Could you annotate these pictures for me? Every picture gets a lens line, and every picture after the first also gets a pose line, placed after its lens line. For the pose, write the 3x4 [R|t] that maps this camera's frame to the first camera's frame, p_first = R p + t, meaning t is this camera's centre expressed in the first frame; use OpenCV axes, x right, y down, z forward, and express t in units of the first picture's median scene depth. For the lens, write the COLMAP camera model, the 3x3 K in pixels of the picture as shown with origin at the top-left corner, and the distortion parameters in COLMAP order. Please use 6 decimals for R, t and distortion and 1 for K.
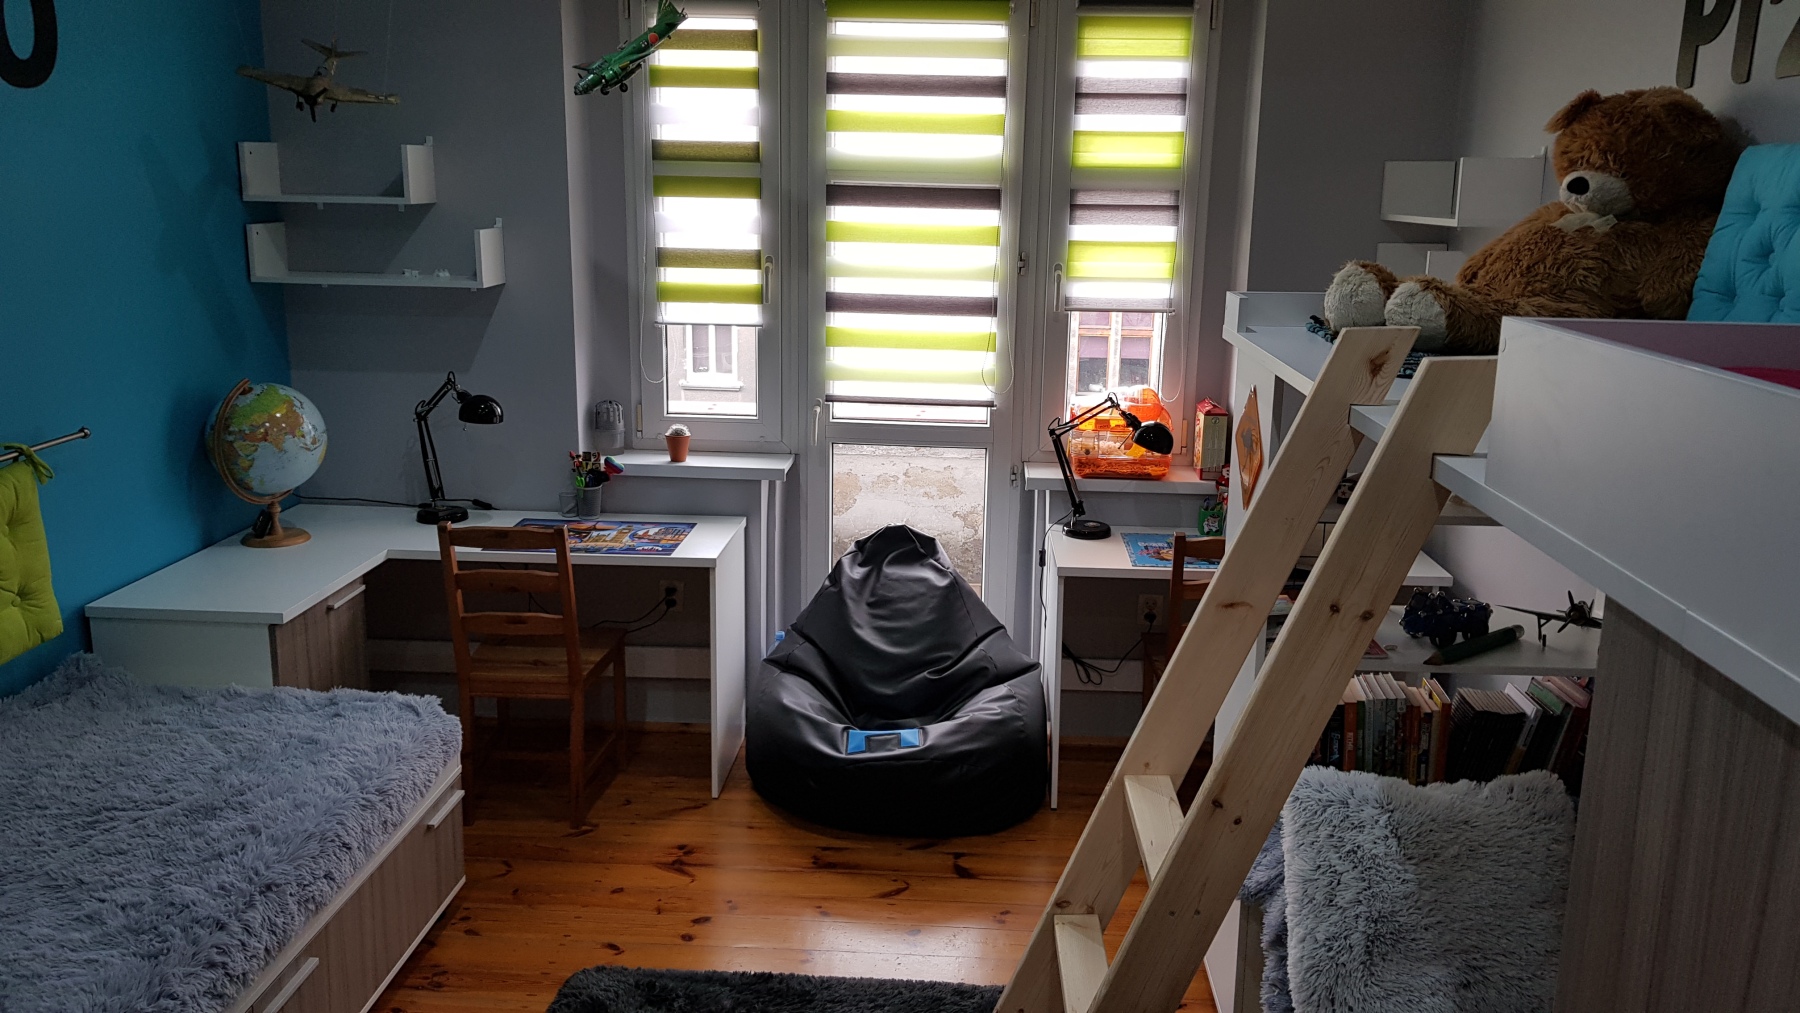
lens RADIAL K [[1400.6, 0, 903.2], [0, 1400.6, 502.8], [0, 0, 1]] dist [0.082964, -0.137107]
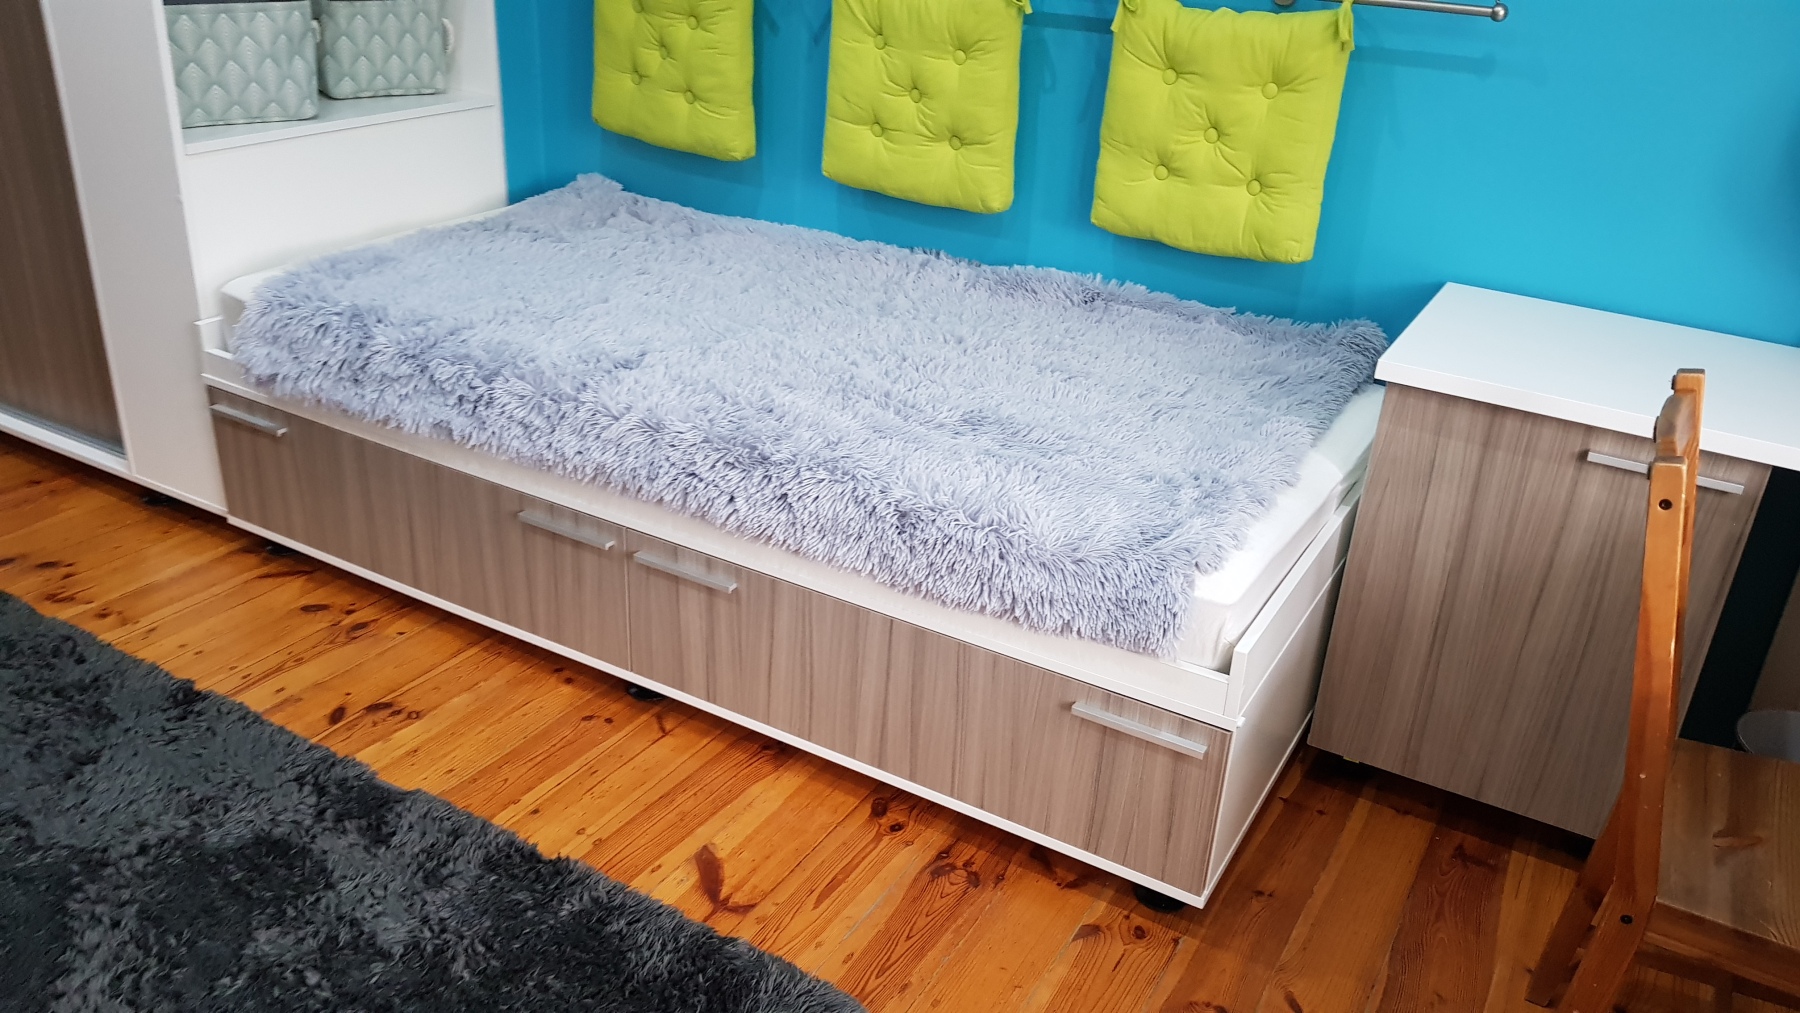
lens RADIAL K [[1400.6, 0, 925.0], [0, 1400.6, 512.7], [0, 0, 1]] dist [0.082964, -0.137107]
pose [[-0.440533, 0.348315, -0.827410, 0.136302], [-0.266766, 0.829240, 0.491118, -0.099948], [0.857185, 0.437079, -0.272389, 1.009243]]
